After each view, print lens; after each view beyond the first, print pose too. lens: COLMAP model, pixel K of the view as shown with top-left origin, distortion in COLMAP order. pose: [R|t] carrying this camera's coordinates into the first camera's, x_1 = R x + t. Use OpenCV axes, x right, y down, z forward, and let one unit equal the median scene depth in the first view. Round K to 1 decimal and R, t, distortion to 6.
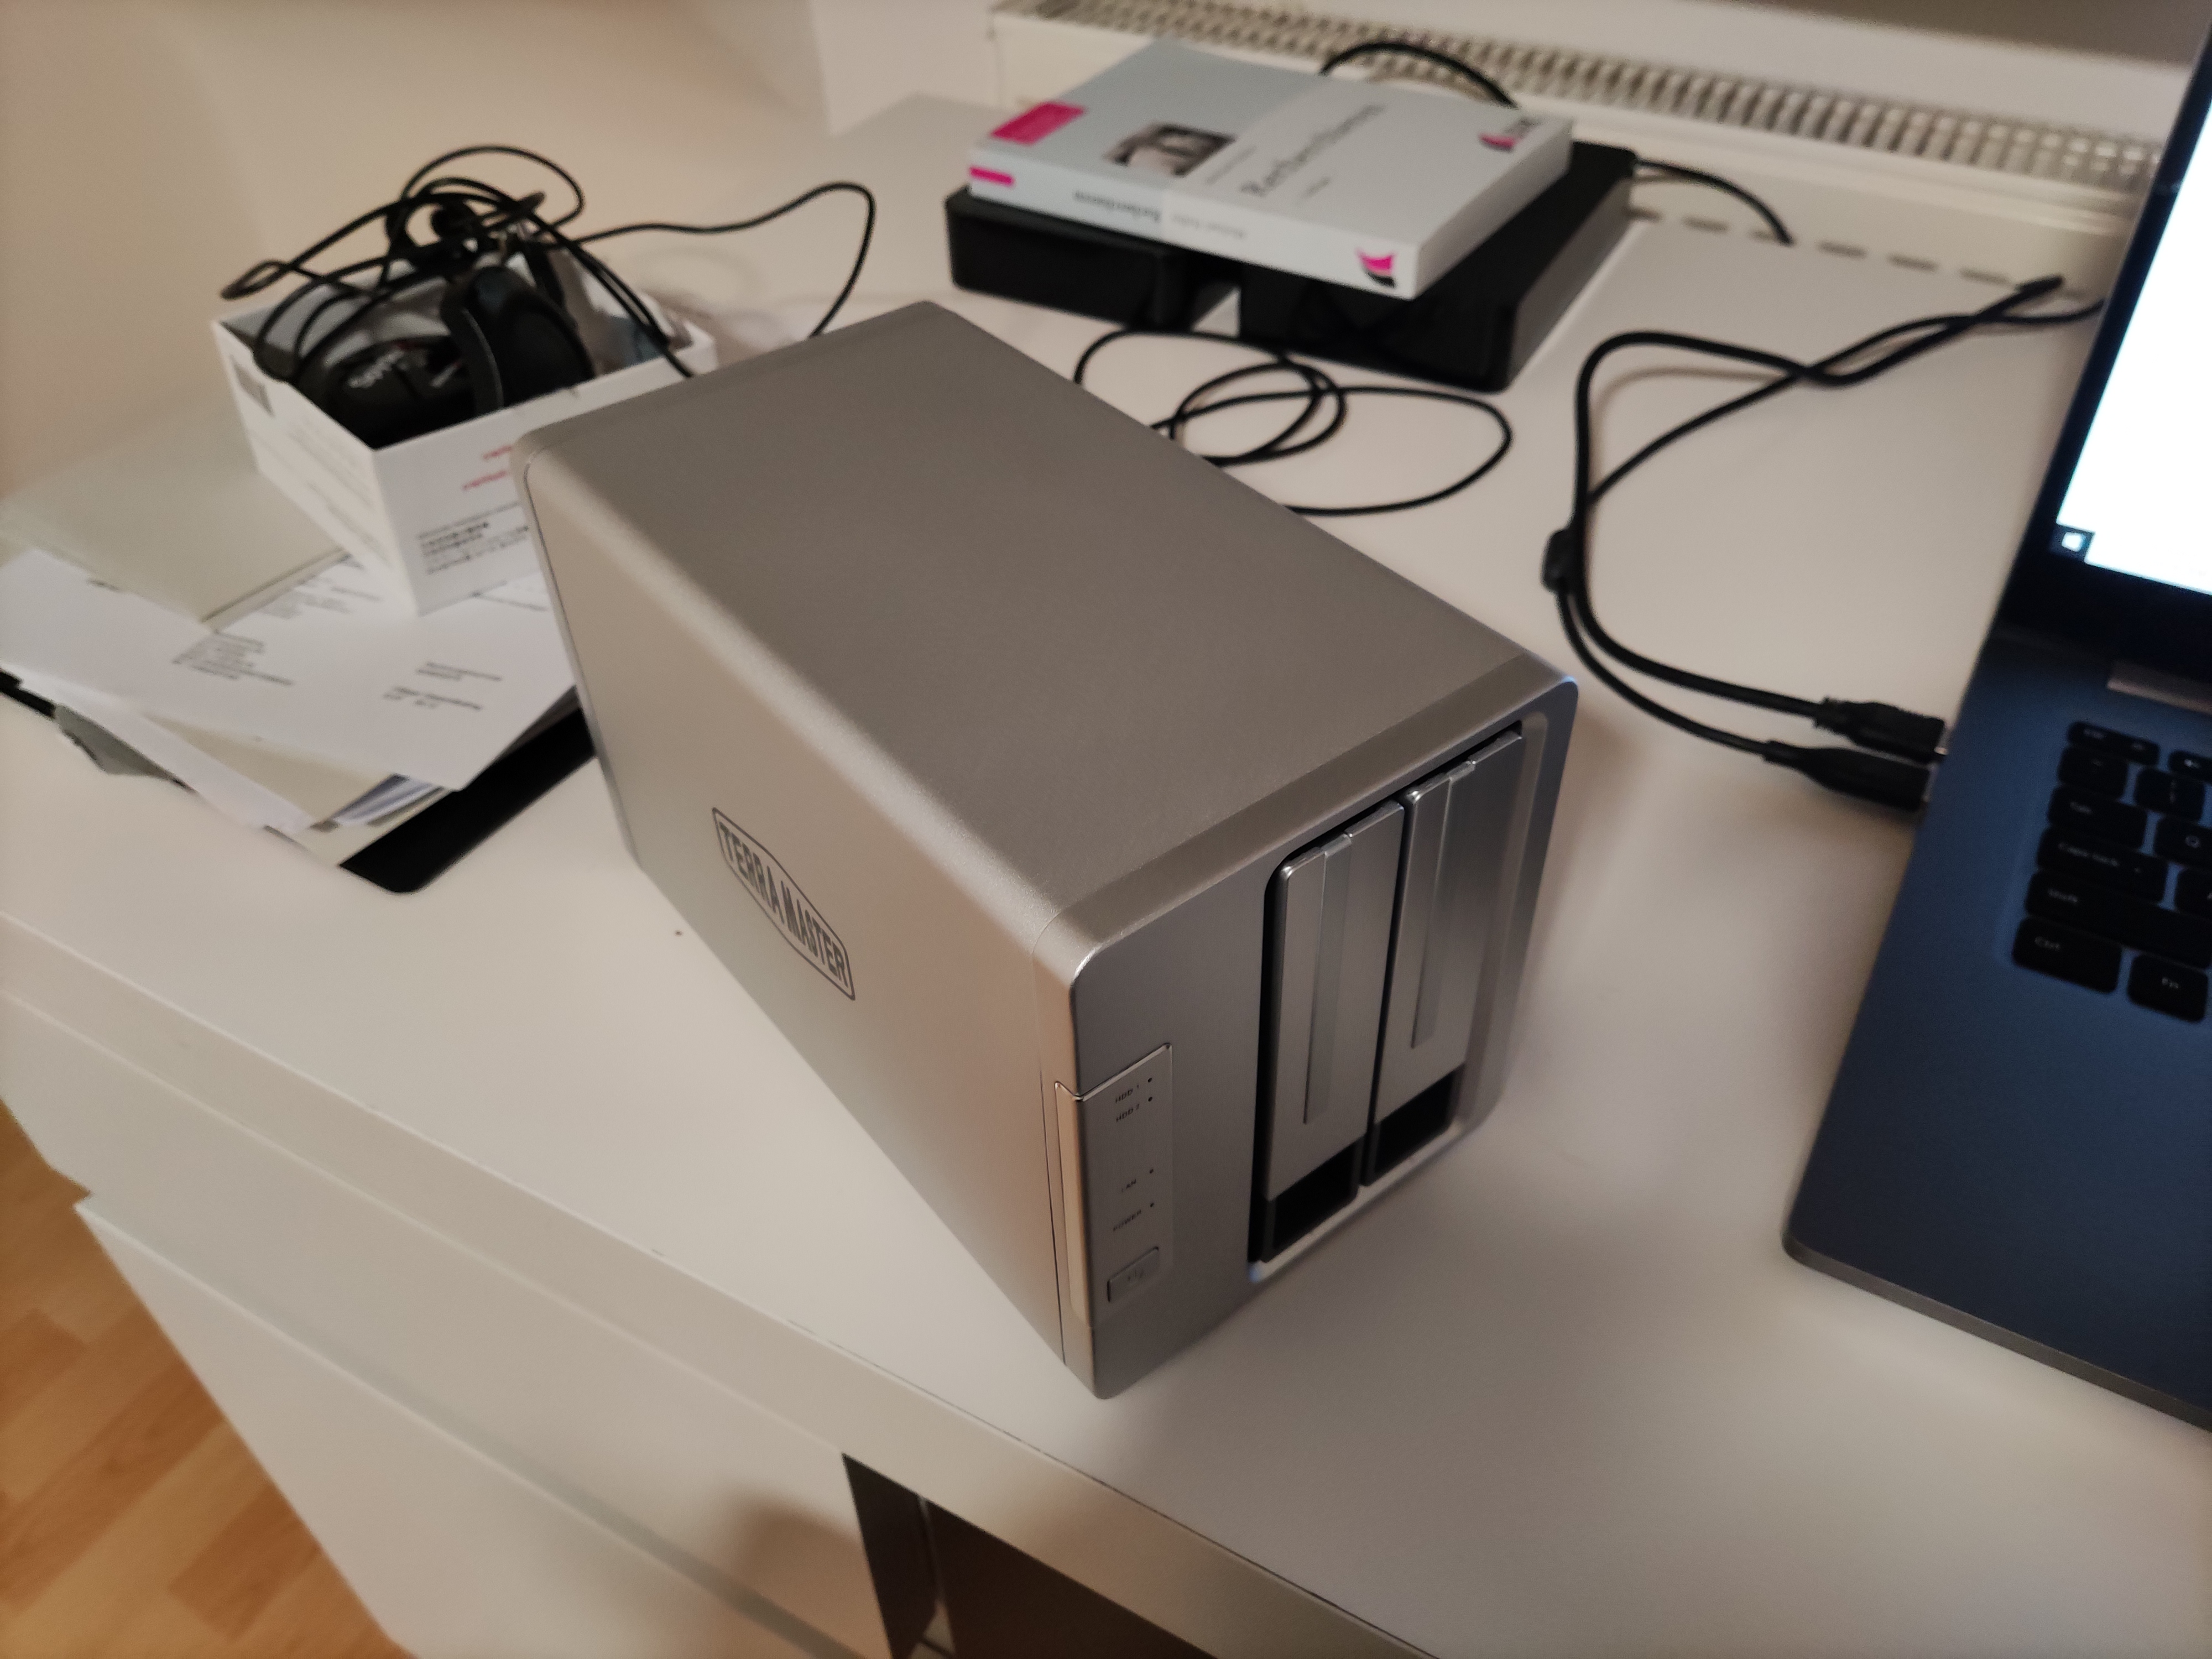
lens RADIAL K [[1604.4, 0, 1106.0], [0, 1604.4, 829.5], [0, 0, 1]] dist [0.030524, -0.082252]
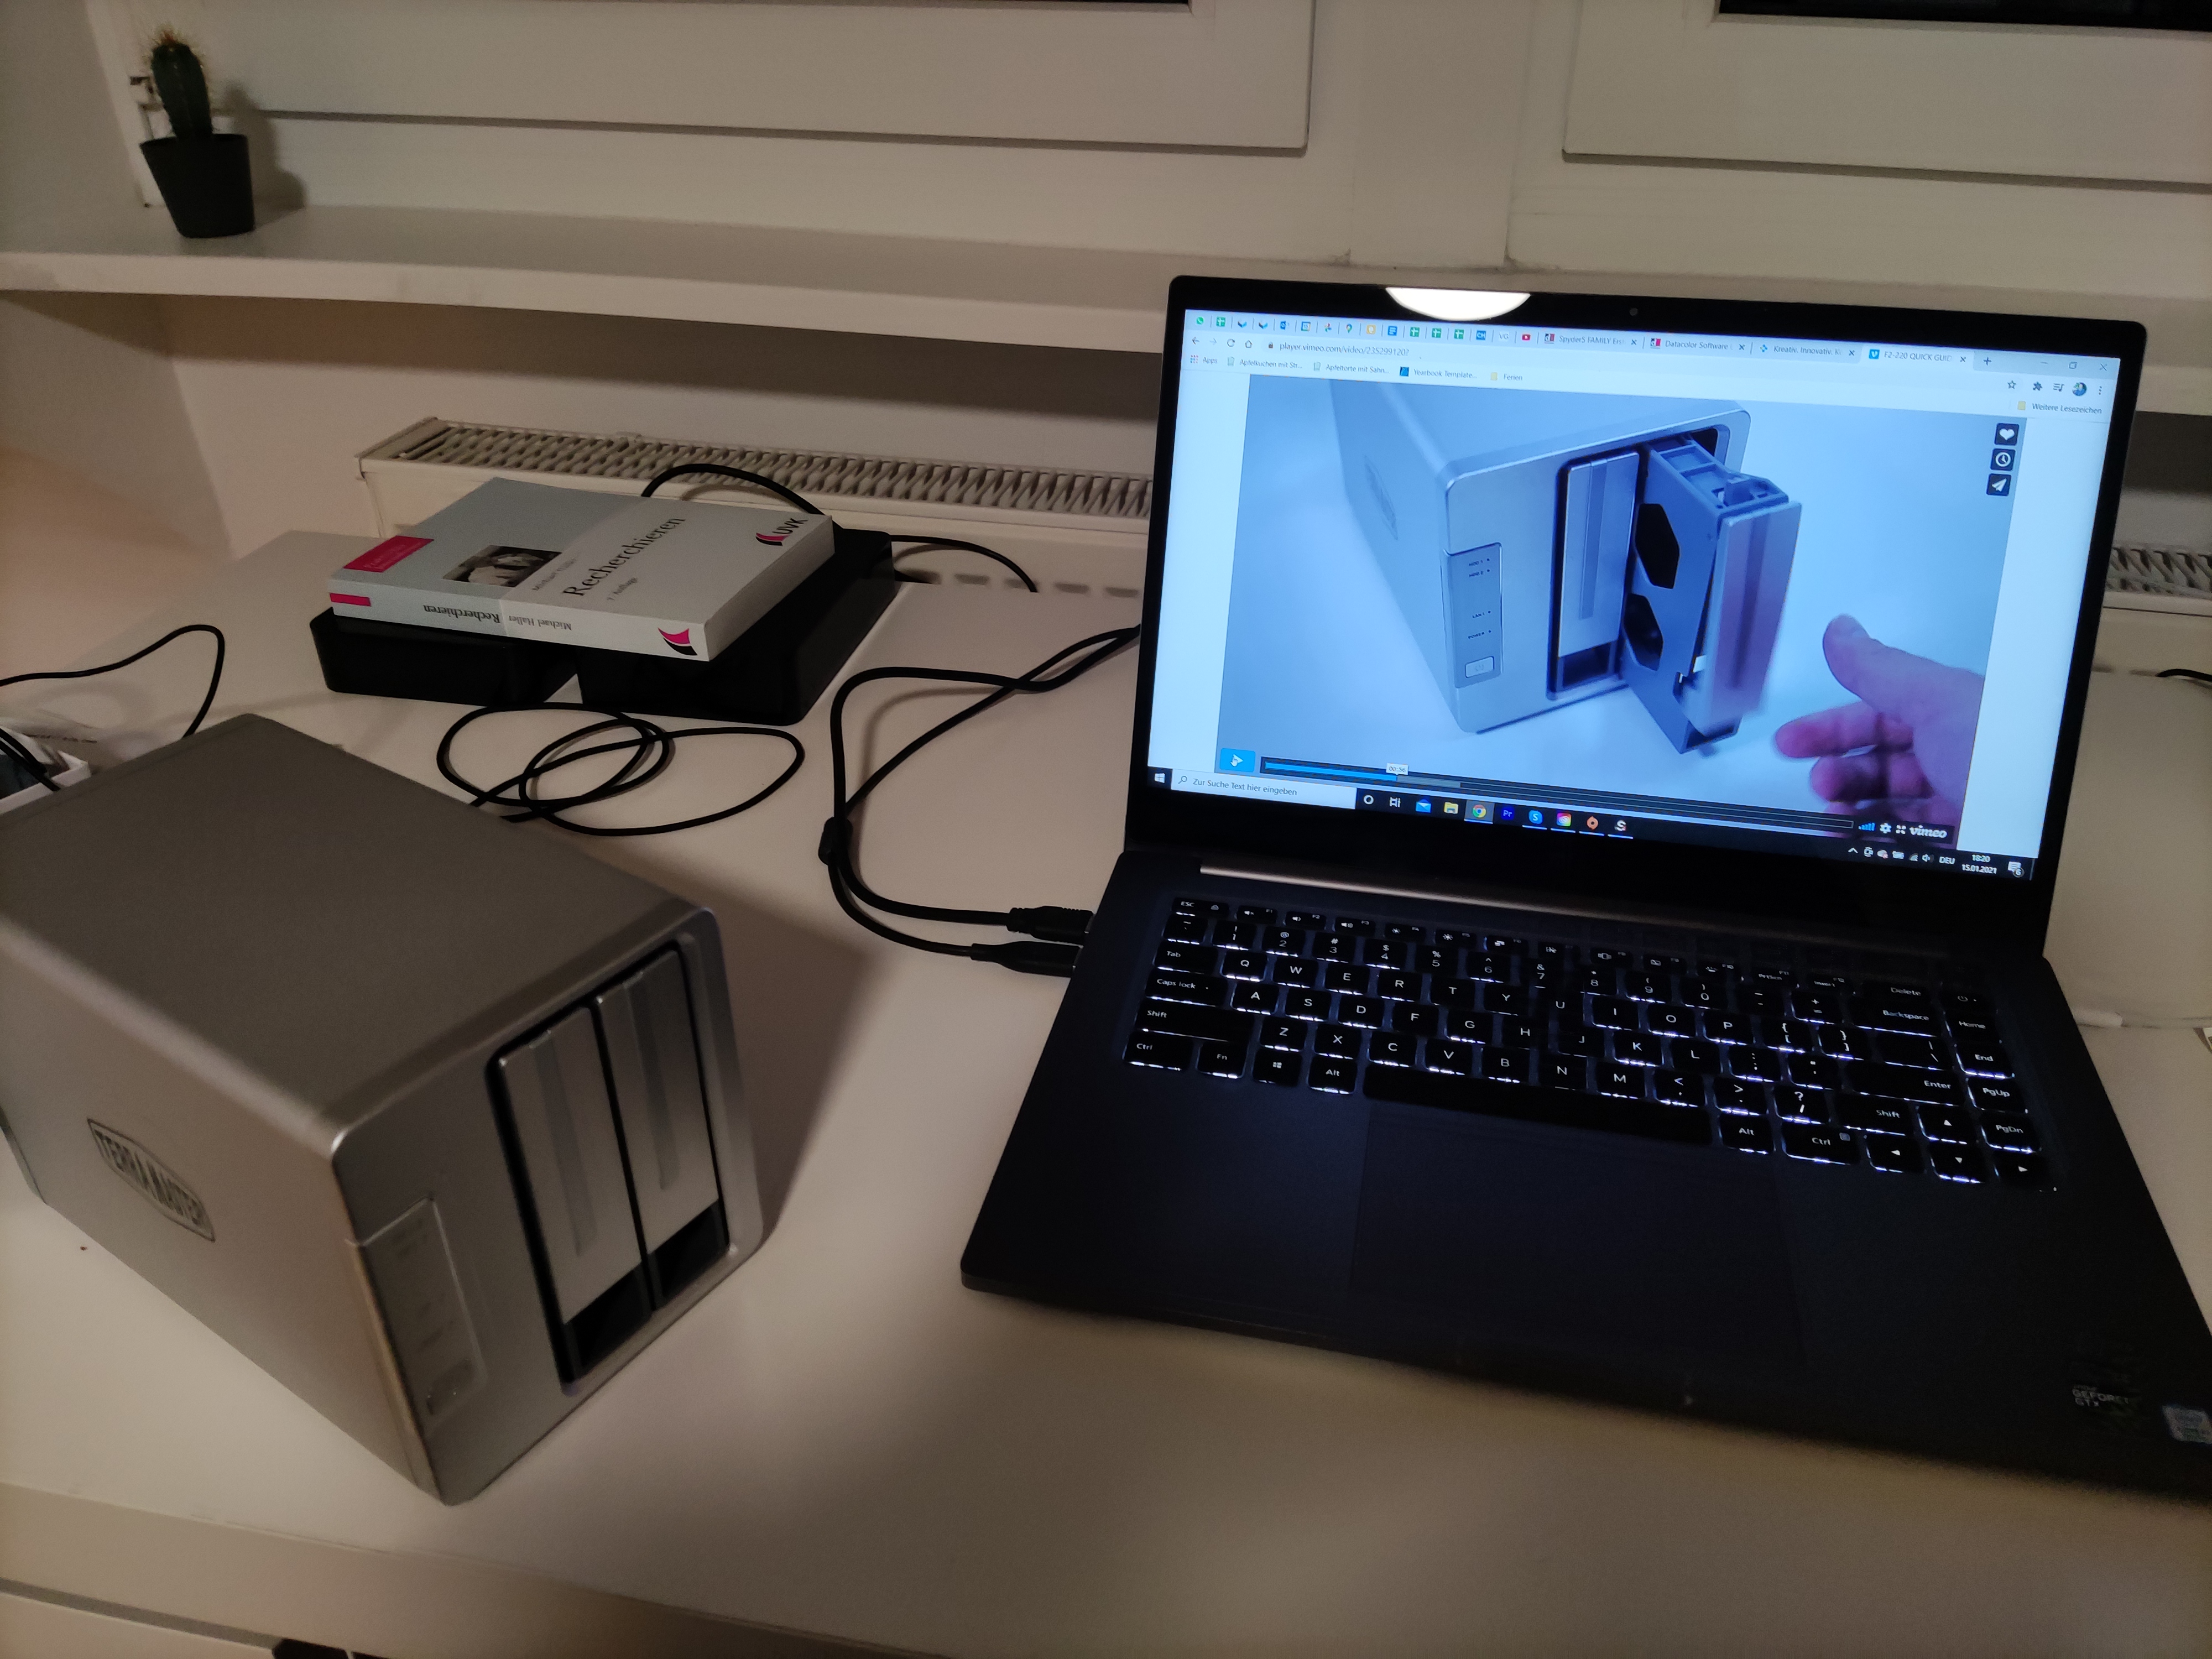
lens RADIAL K [[1518.6, 0, 1106.0], [0, 1518.6, 829.5], [0, 0, 1]] dist [0.005912, -0.071027]
pose [[0.938833, -0.137848, 0.315579, 0.083864], [0.196981, 0.966632, -0.163773, 0.058579], [-0.282472, 0.215918, 0.934660, -0.187802]]
